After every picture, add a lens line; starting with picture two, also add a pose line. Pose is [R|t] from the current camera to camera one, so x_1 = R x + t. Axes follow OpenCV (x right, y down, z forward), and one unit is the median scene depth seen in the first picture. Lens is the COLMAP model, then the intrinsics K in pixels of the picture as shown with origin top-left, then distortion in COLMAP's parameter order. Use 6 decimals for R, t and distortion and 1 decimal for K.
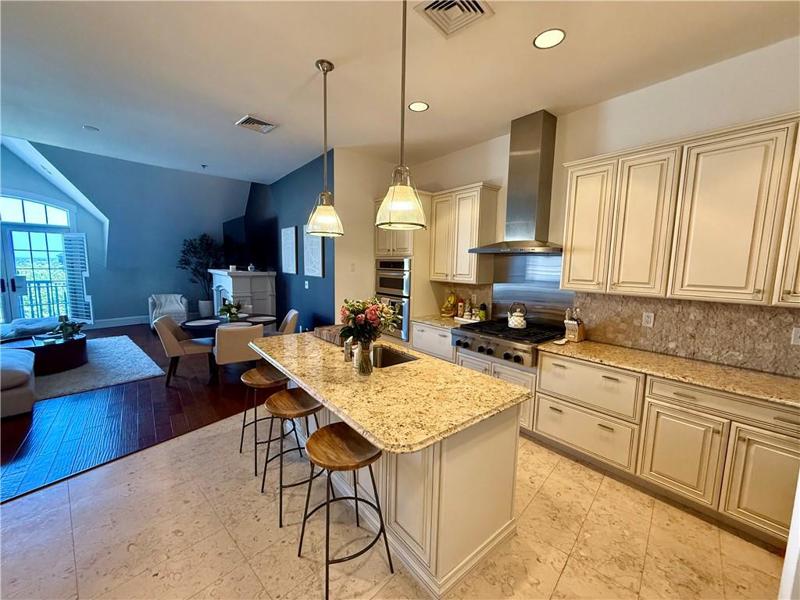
lens RADIAL K [[321.5, 0, 397.5], [0, 321.5, 300.6], [0, 0, 1]] dist [0.000786, 0.000289]
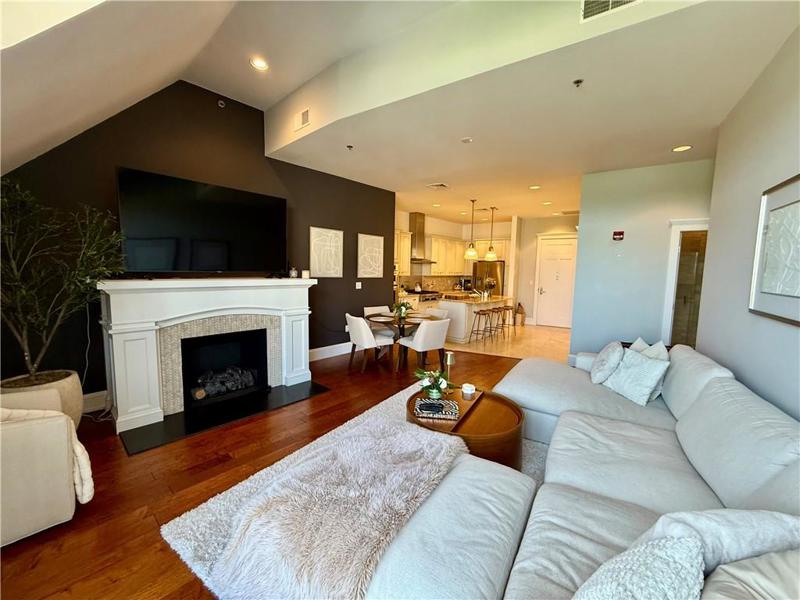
lens RADIAL K [[321.5, 0, 397.5], [0, 321.5, 300.6], [0, 0, 1]] dist [0.000786, 0.000289]
pose [[-0.158030, -0.116378, 0.980552, -1.283738], [0.092049, 0.986970, 0.131975, -0.120649], [-0.983135, 0.111115, -0.145258, 0.923467]]
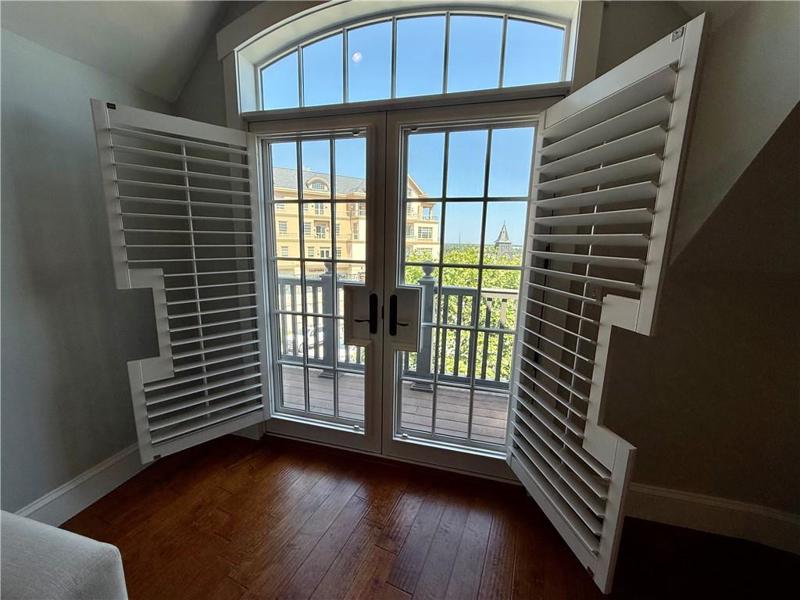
lens RADIAL K [[321.5, 0, 397.5], [0, 321.5, 300.6], [0, 0, 1]] dist [0.000786, 0.000289]
pose [[0.461427, 0.154233, -0.873669, -1.004177], [-0.113662, 0.986935, 0.114198, -0.107653], [0.879867, 0.046608, 0.472929, 0.933712]]
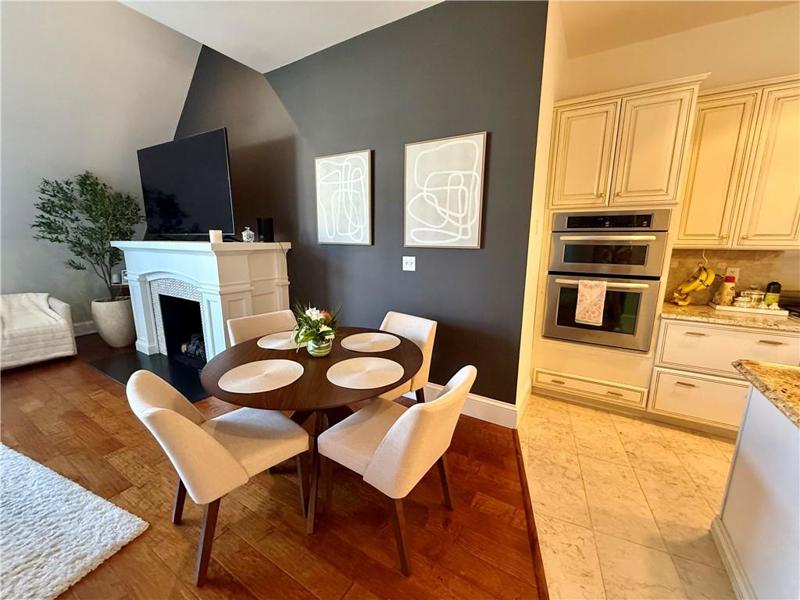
lens RADIAL K [[321.5, 0, 397.5], [0, 321.5, 300.6], [0, 0, 1]] dist [0.000786, 0.000289]
pose [[0.938606, -0.079386, 0.335734, -0.431963], [0.051796, 0.994561, 0.090366, -0.033272], [-0.341081, -0.067429, 0.937612, 0.447071]]
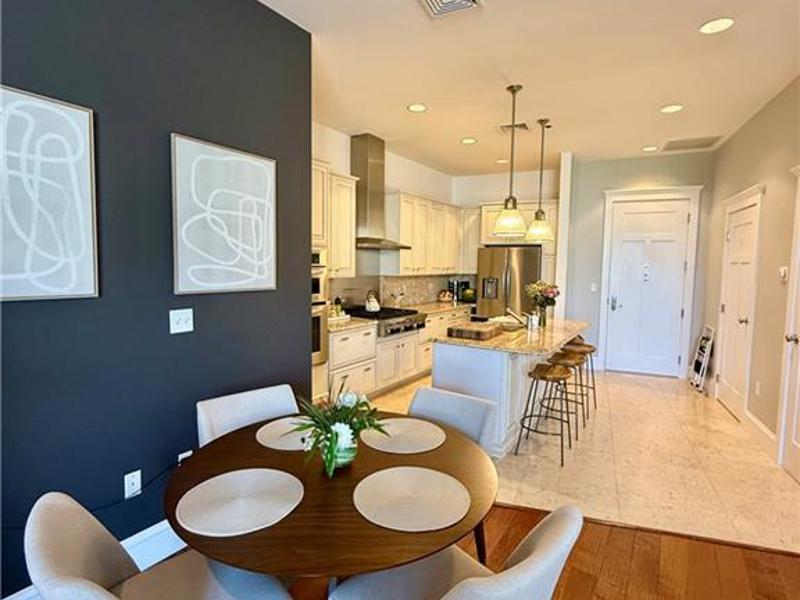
lens RADIAL K [[425.8, 0, 399.0], [0, 425.8, 298.5], [0, 0, 1]] dist [-0.002892, -0.000561]
pose [[-0.311149, -0.101732, 0.944901, -0.675830], [0.089145, 0.986746, 0.135592, -0.098692], [-0.946171, 0.126422, -0.297956, 0.816830]]
